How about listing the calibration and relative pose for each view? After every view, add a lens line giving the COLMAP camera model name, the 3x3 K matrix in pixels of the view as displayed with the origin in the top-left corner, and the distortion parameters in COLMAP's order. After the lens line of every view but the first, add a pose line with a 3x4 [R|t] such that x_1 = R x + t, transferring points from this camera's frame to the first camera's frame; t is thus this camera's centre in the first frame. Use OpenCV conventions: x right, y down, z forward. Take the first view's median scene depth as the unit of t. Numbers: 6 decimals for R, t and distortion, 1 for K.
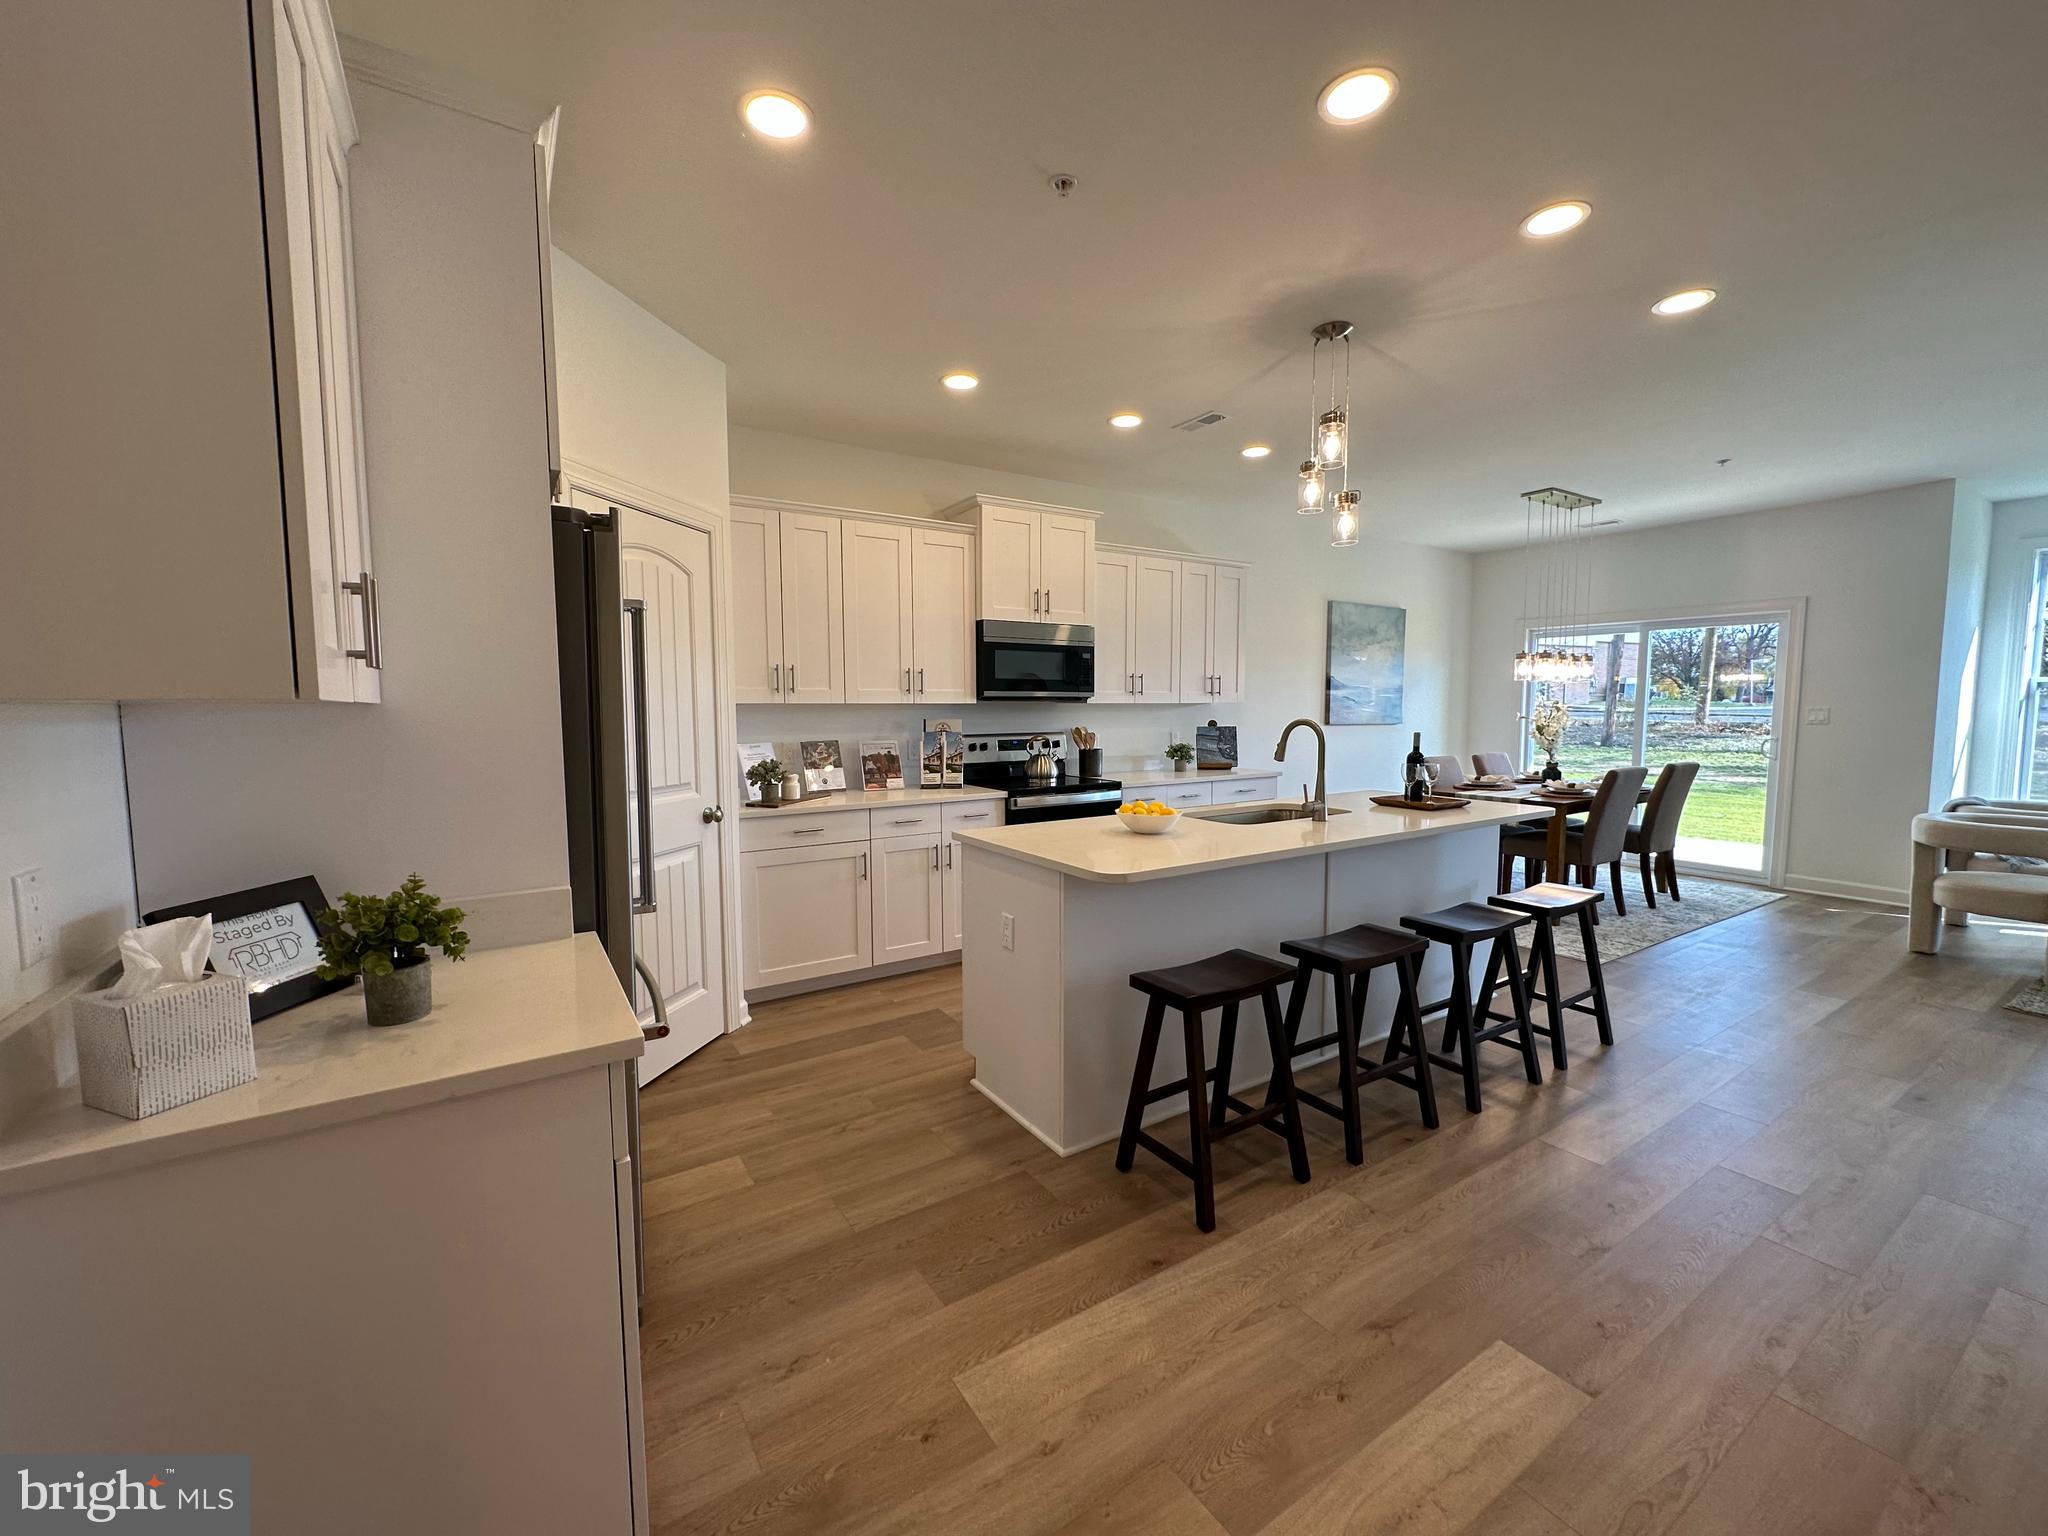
lens RADIAL K [[814.2, 0, 1024.0], [0, 814.2, 768.0], [0, 0, 1]] dist [-0.002604, -0.000351]
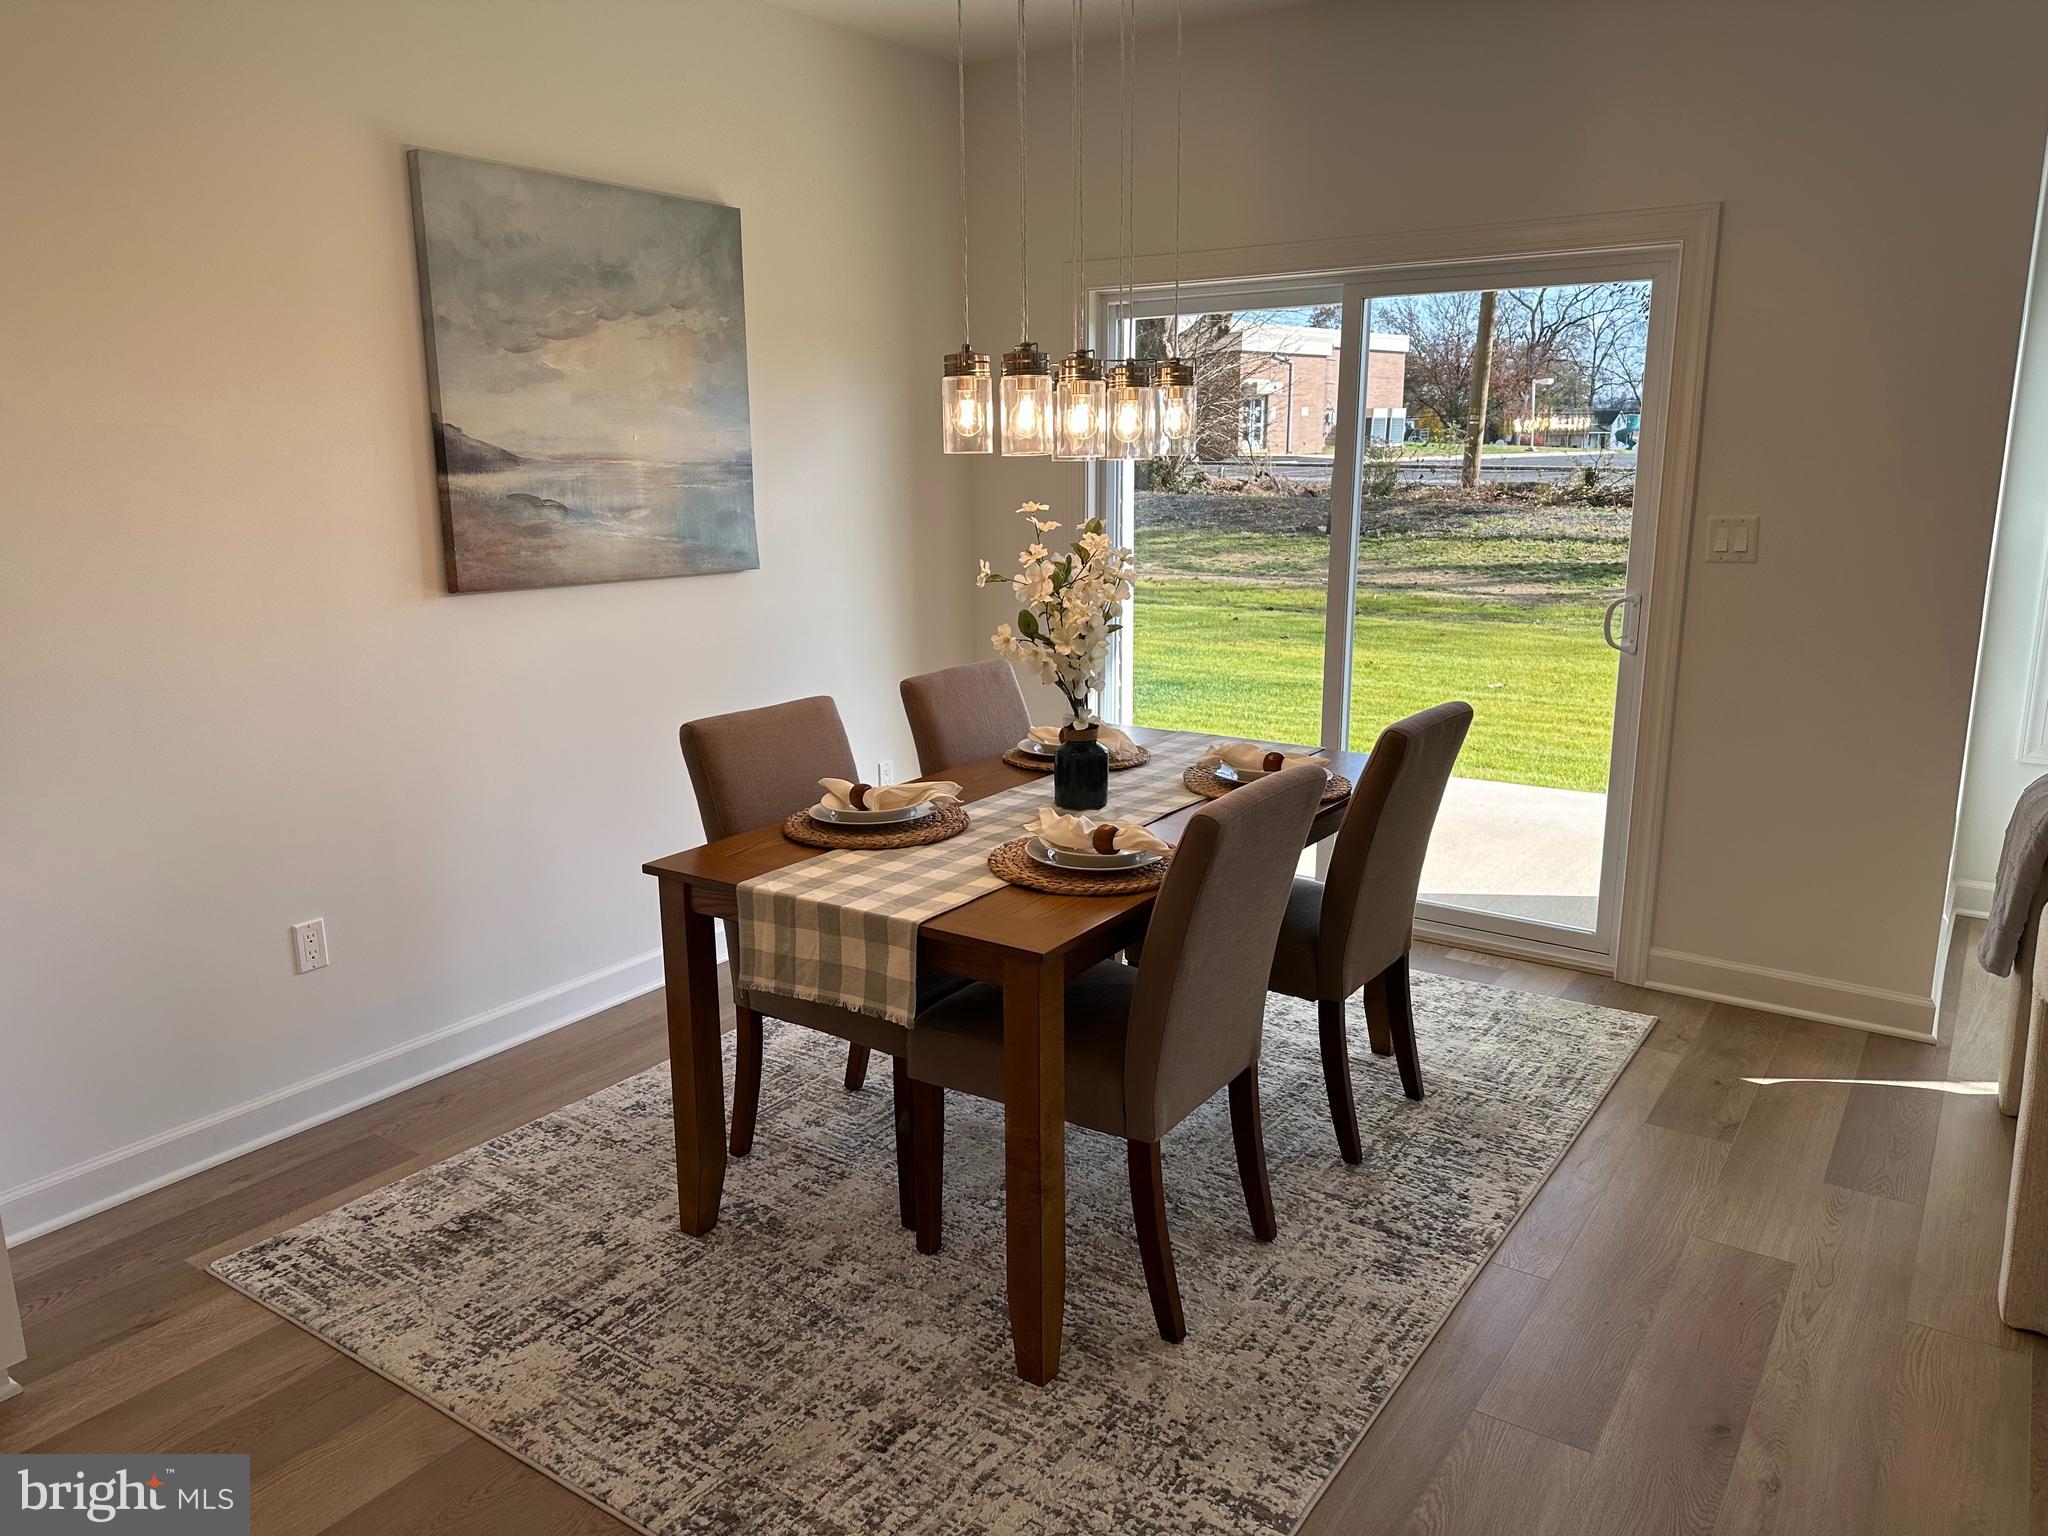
lens RADIAL K [[1428.0, 0, 1020.1], [0, 1428.0, 765.9], [0, 0, 1]] dist [0.084644, -0.114607]
pose [[0.921930, -0.089889, 0.376784, 0.444358], [0.037783, 0.988932, 0.143480, -0.072985], [-0.385511, -0.118043, 0.915122, 0.538375]]
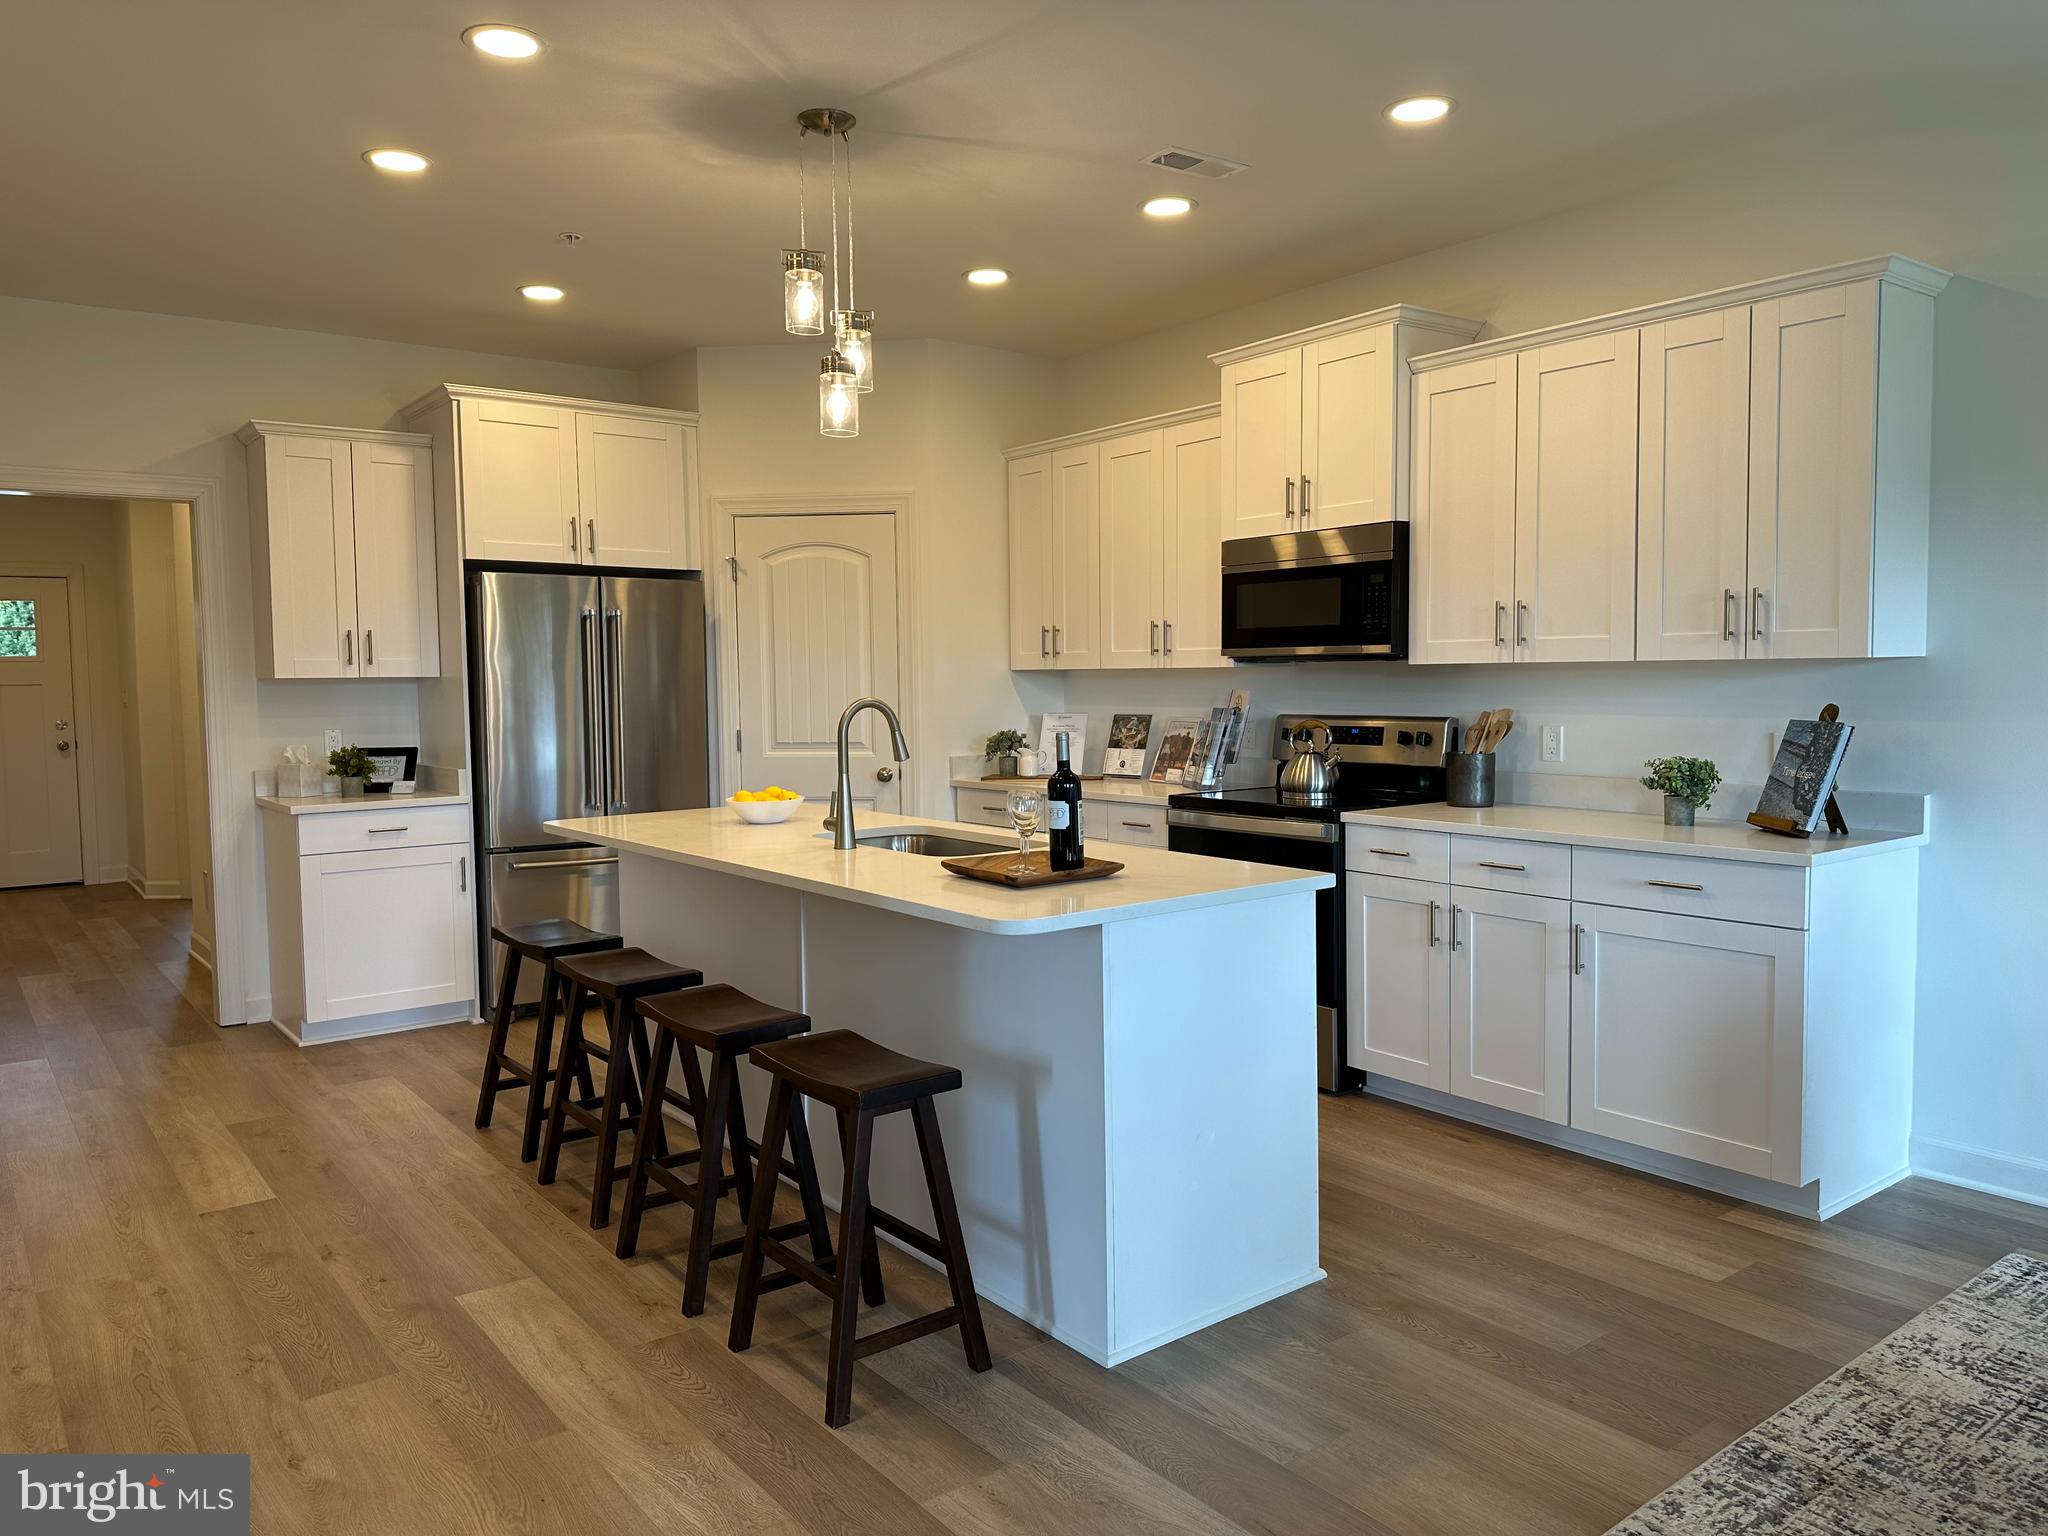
lens RADIAL K [[1428.0, 0, 1020.1], [0, 1428.0, 765.9], [0, 0, 1]] dist [0.084644, -0.114607]
pose [[0.085641, 0.070295, -0.993843, 0.916851], [-0.064394, 0.995813, 0.064886, -0.053707], [0.994243, 0.058441, 0.089809, 0.612629]]
